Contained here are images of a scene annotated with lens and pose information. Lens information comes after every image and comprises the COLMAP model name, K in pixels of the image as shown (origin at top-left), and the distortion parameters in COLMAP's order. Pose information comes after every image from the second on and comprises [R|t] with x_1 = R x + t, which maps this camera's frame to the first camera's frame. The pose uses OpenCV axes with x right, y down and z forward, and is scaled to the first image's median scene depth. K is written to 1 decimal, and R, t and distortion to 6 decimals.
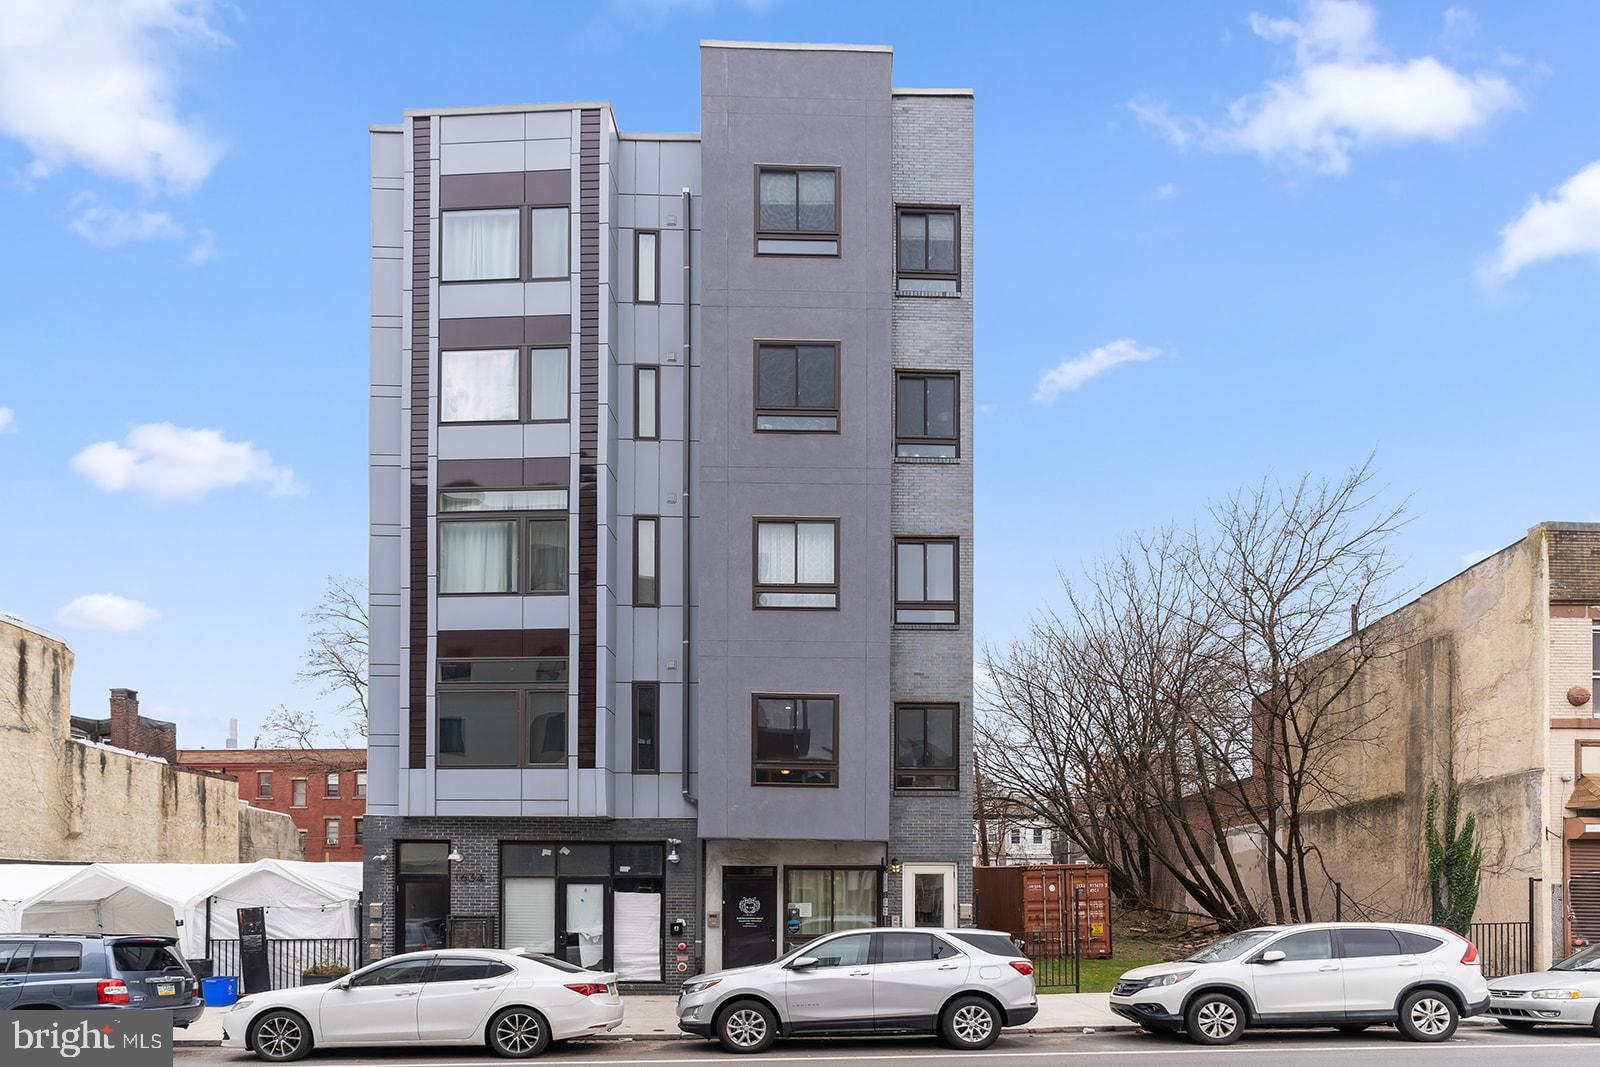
lens RADIAL K [[812.0, 0, 743.5], [0, 812.0, 549.2], [0, 0, 1]] dist [-0.002404, -0.000052]
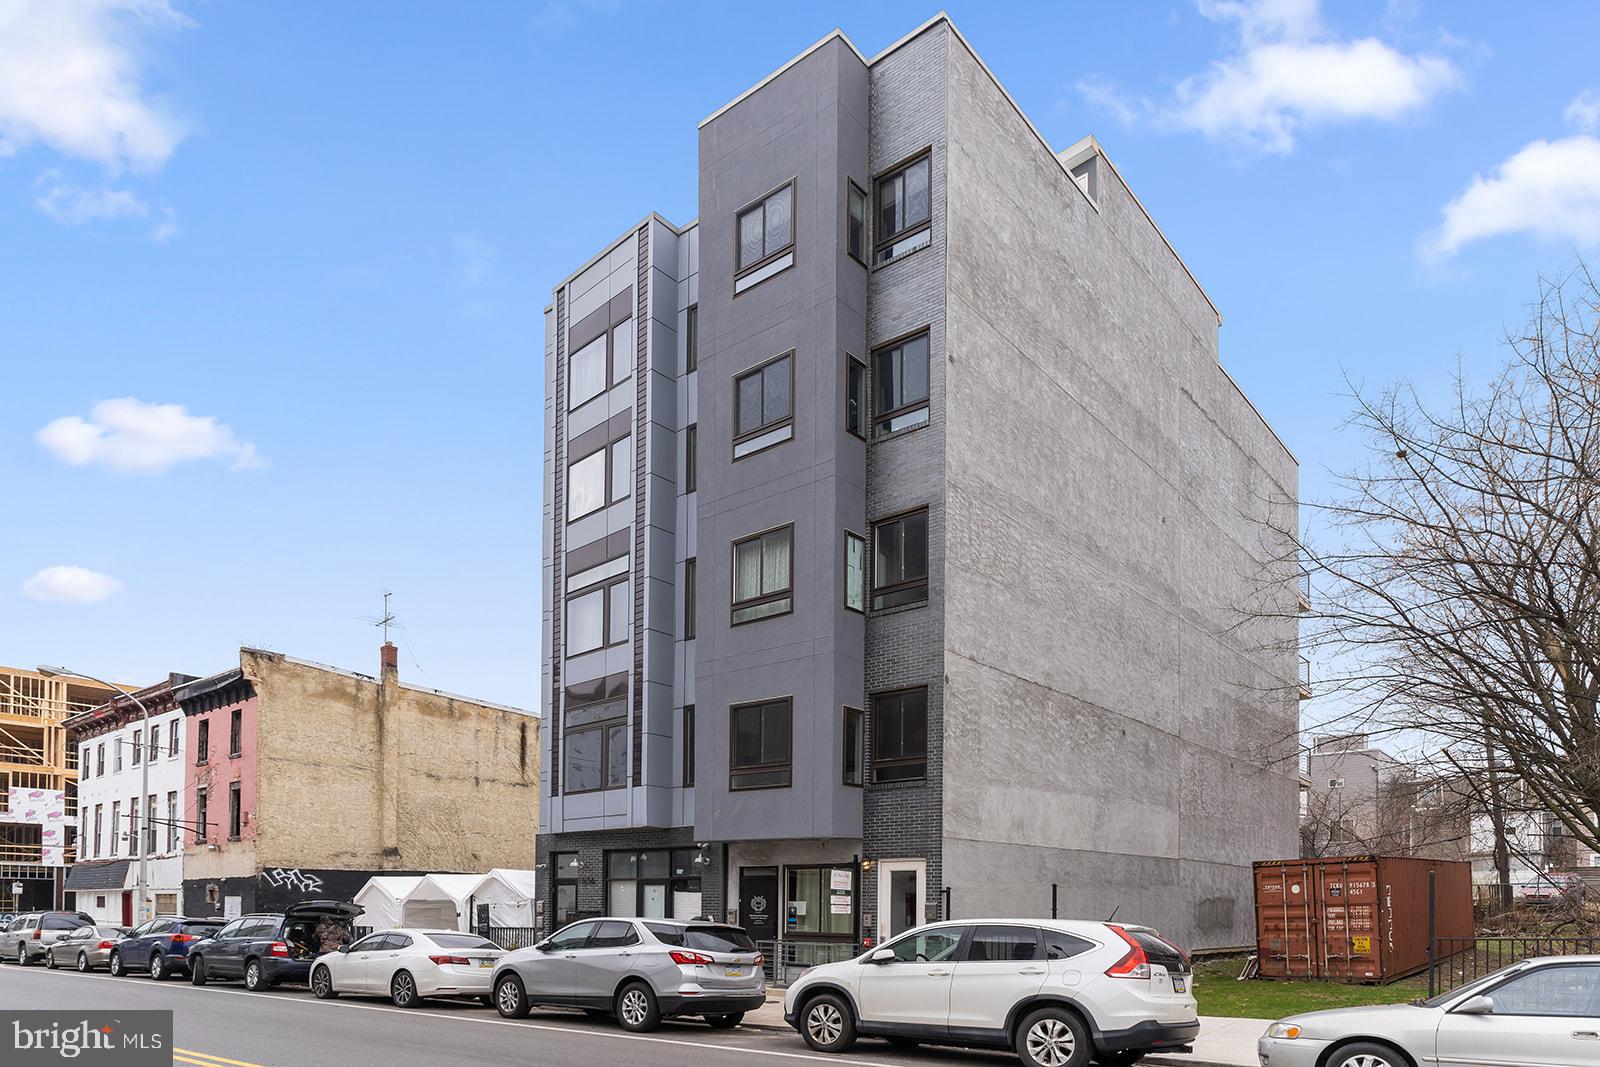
lens RADIAL K [[814.8, 0, 799.1], [0, 814.8, 539.8], [0, 0, 1]] dist [-0.001453, -0.000183]
pose [[0.798040, -0.243141, -0.551375, 0.737556], [0.230436, 0.968576, -0.093591, 0.086867], [0.556805, -0.052367, 0.828991, 0.164688]]
